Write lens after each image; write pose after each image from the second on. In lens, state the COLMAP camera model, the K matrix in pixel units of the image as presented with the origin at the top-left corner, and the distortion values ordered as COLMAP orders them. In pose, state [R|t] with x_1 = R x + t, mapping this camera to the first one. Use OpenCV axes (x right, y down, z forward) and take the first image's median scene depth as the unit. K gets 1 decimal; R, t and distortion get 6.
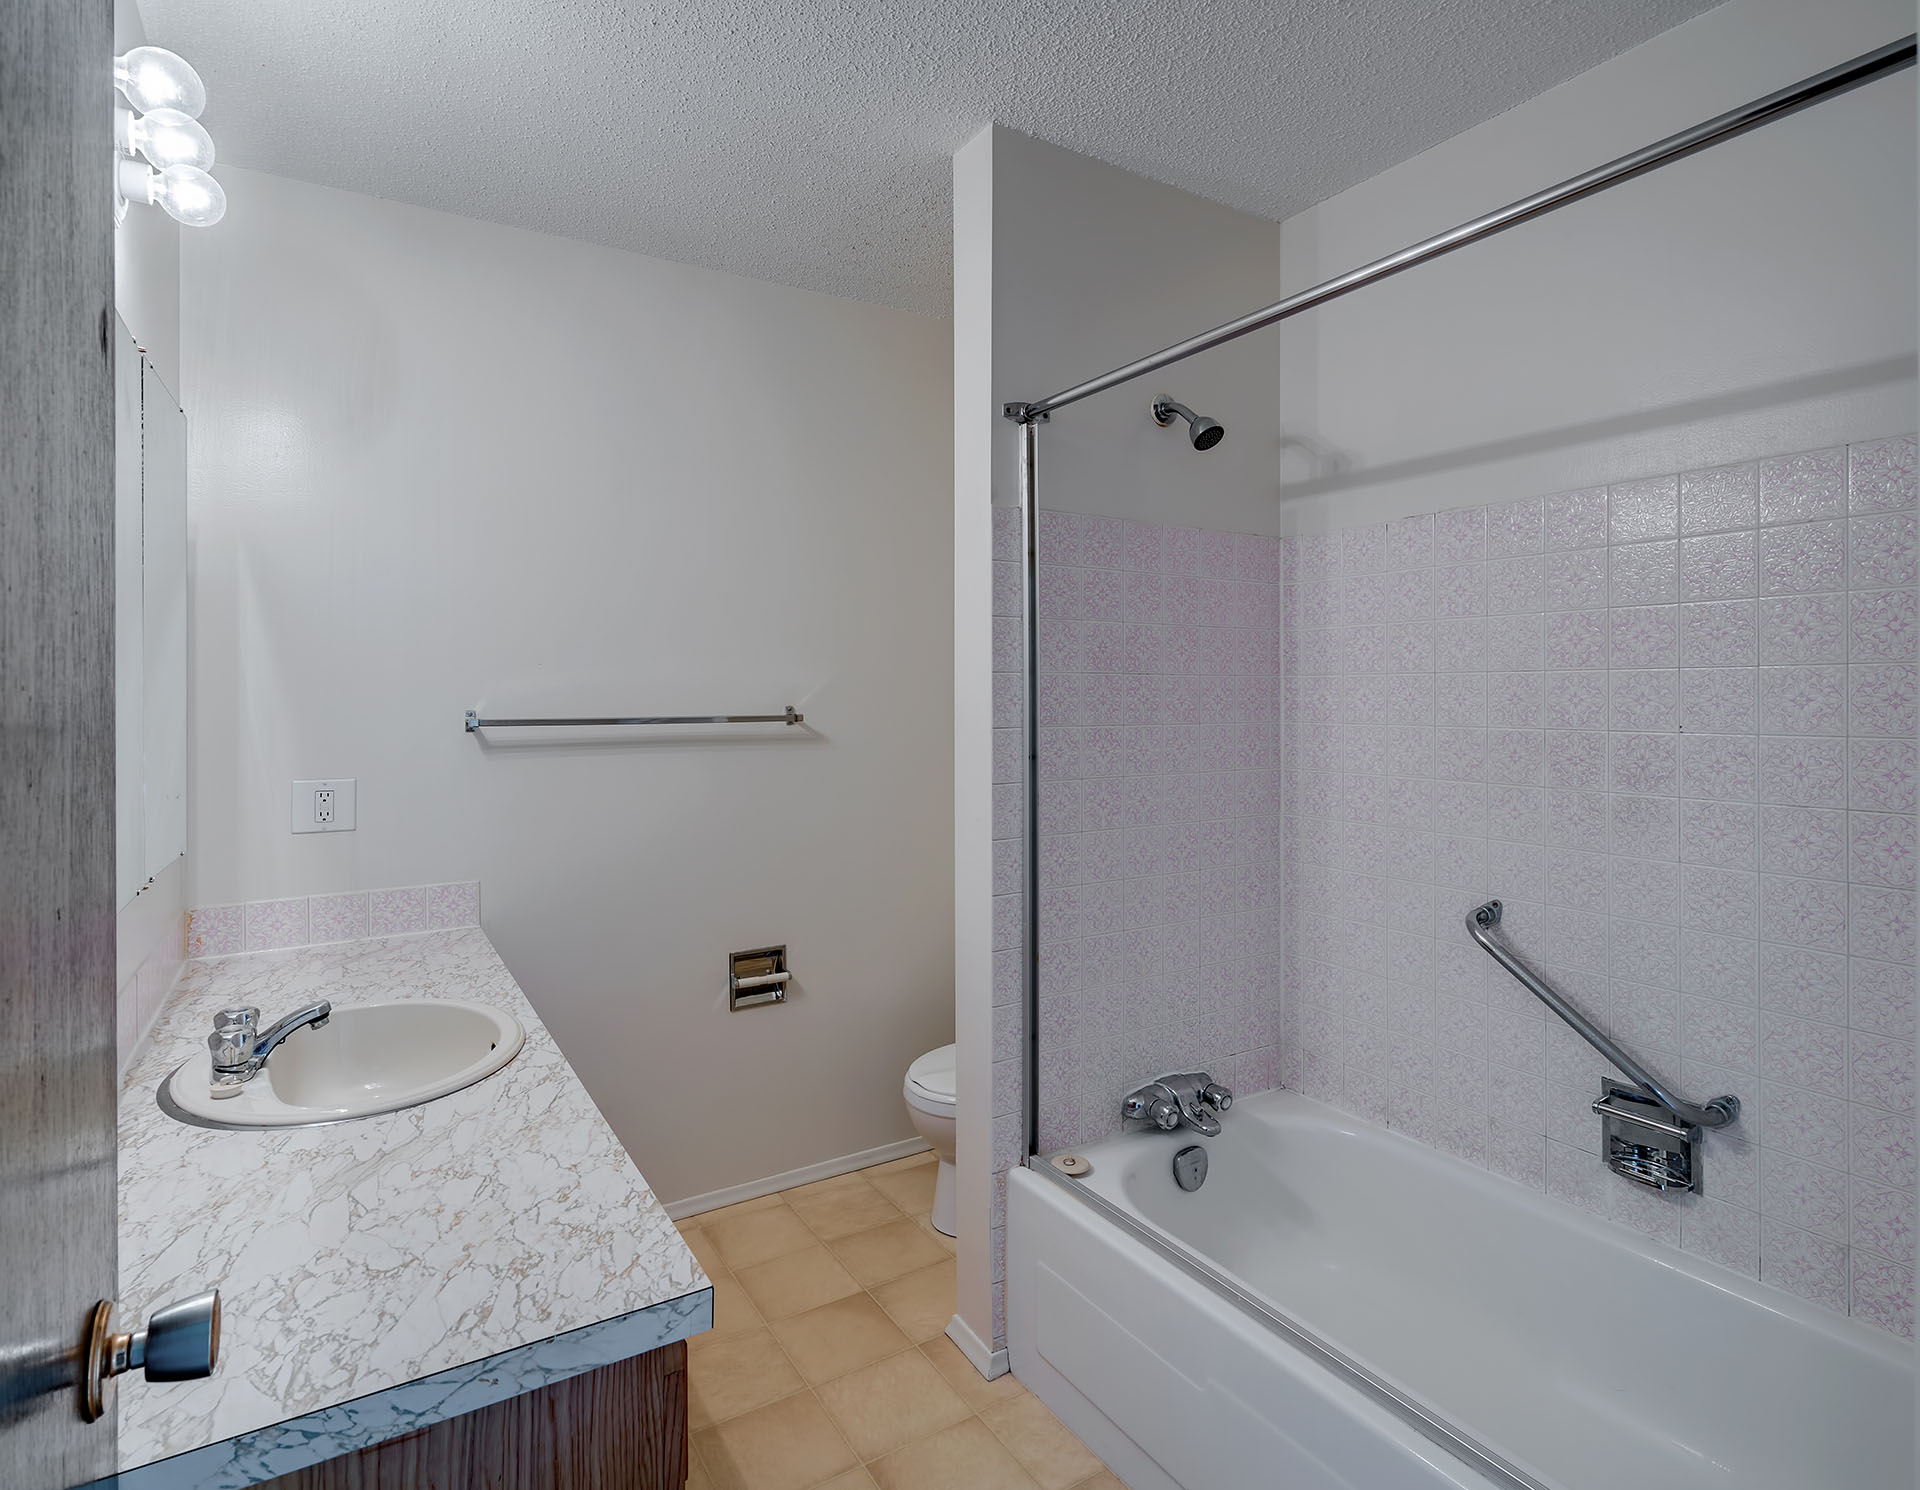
lens RADIAL K [[923.3, 0, 960.0], [0, 923.3, 745.0], [0, 0, 1]] dist [0.003824, 0.000120]
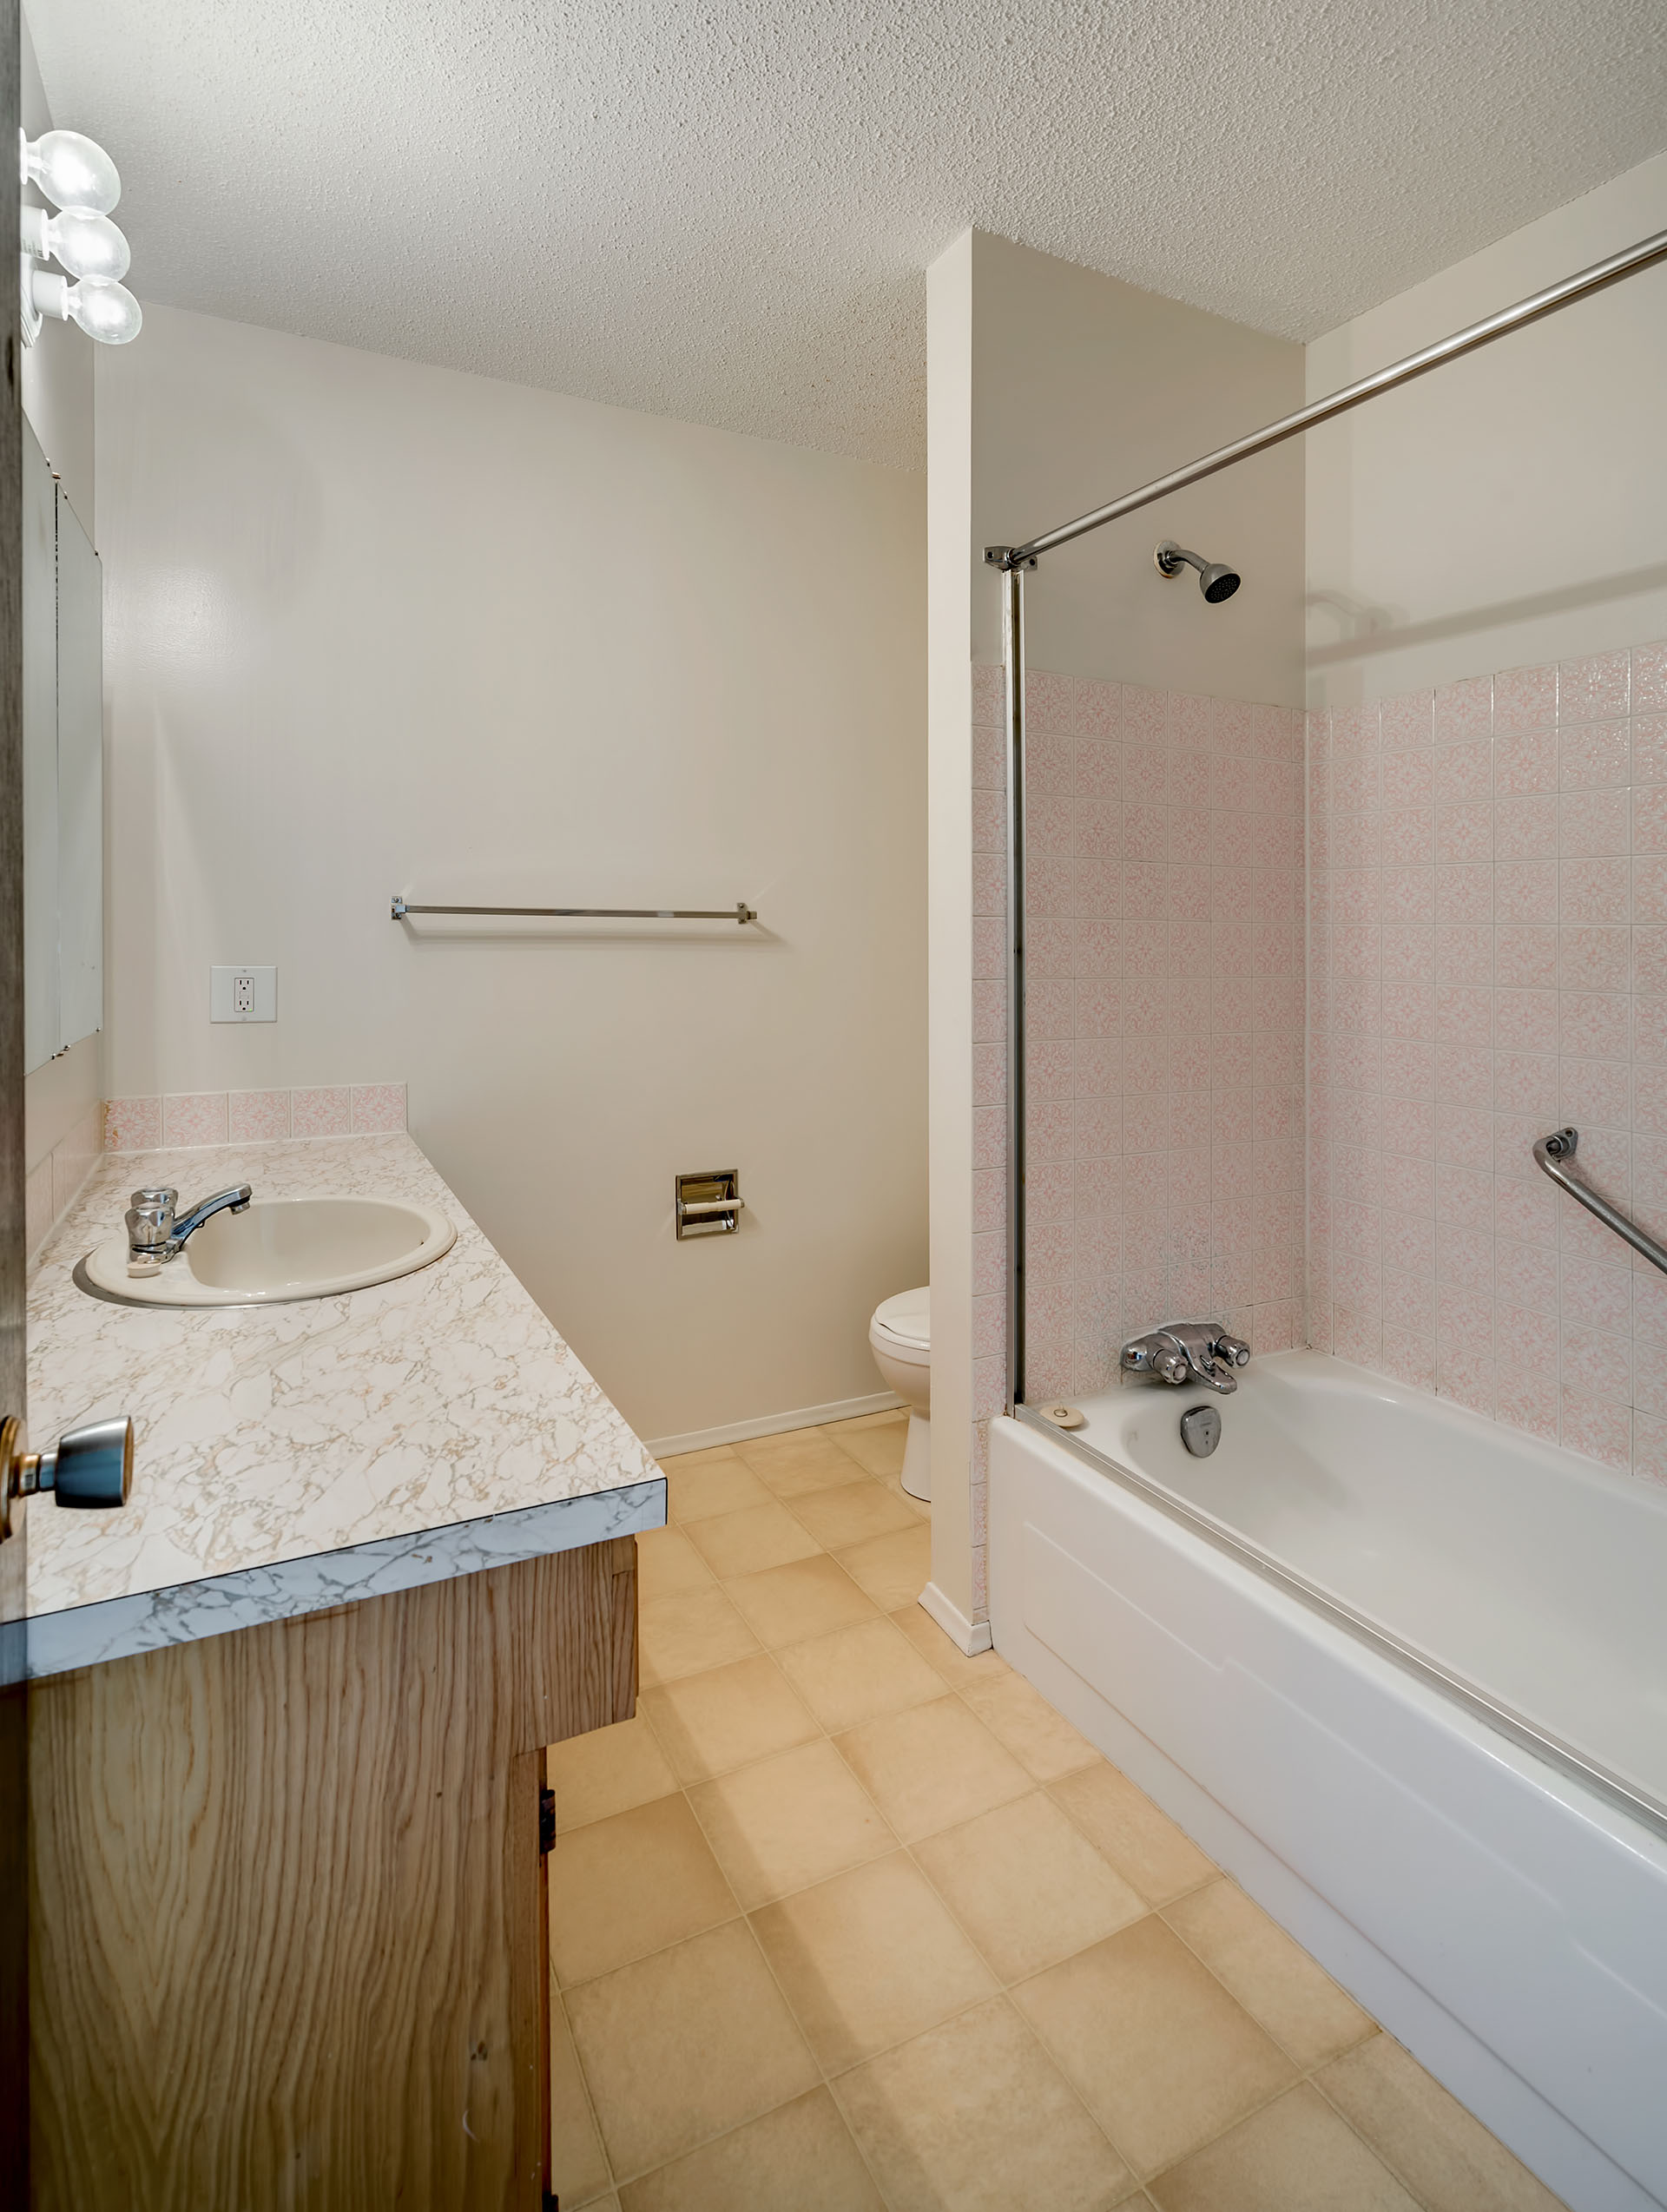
lens RADIAL K [[1007.3, 0, 833.5], [0, 1007.3, 1106.0], [0, 0, 1]] dist [0.002951, 0.000801]
pose [[0.997476, 0.000031, -0.071007, -0.028534], [0.000023, 1.000000, 0.000756, 0.164188], [0.071007, -0.000756, 0.997476, 0.037143]]
